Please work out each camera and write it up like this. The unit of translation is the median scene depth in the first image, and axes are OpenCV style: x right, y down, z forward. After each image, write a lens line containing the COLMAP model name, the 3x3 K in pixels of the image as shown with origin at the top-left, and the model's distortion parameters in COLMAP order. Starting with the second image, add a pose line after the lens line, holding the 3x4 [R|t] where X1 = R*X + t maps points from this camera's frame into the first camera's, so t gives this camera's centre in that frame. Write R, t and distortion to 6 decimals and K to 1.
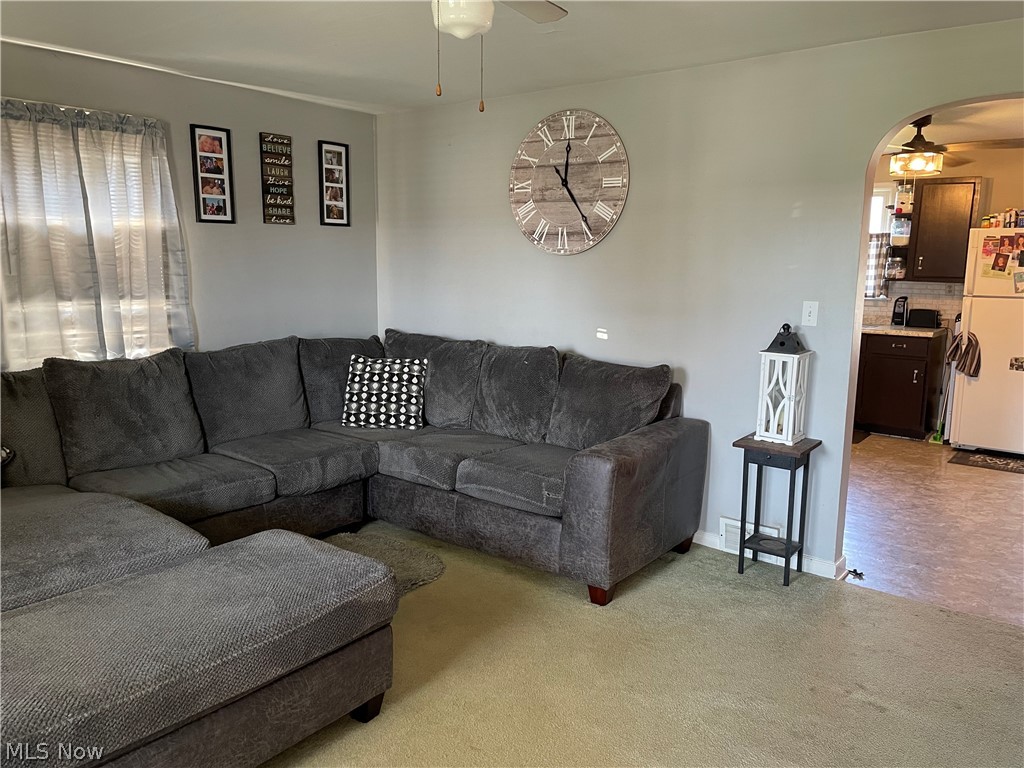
lens RADIAL K [[773.7, 0, 522.1], [0, 773.7, 380.4], [0, 0, 1]] dist [0.063261, -0.102087]
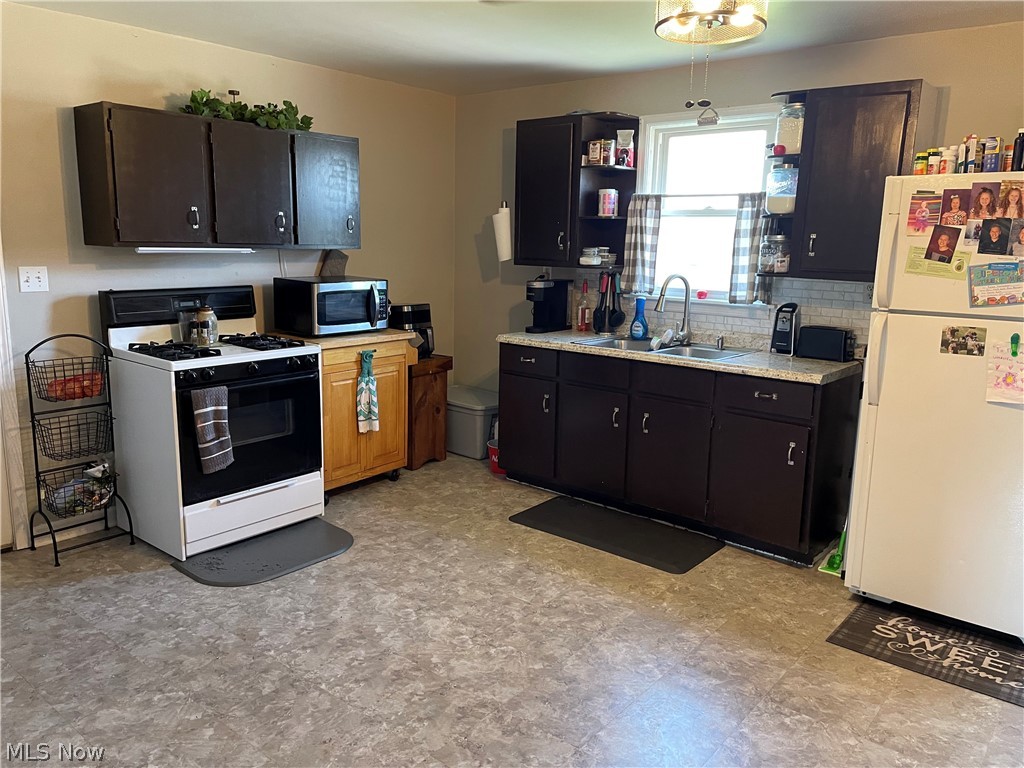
lens RADIAL K [[773.7, 0, 513.6], [0, 773.7, 379.0], [0, 0, 1]] dist [0.063261, -0.102087]
pose [[0.999236, 0.014156, -0.036420, 0.345740], [-0.013303, 0.999634, 0.023555, -0.070837], [0.036740, -0.023052, 0.999059, 0.474302]]
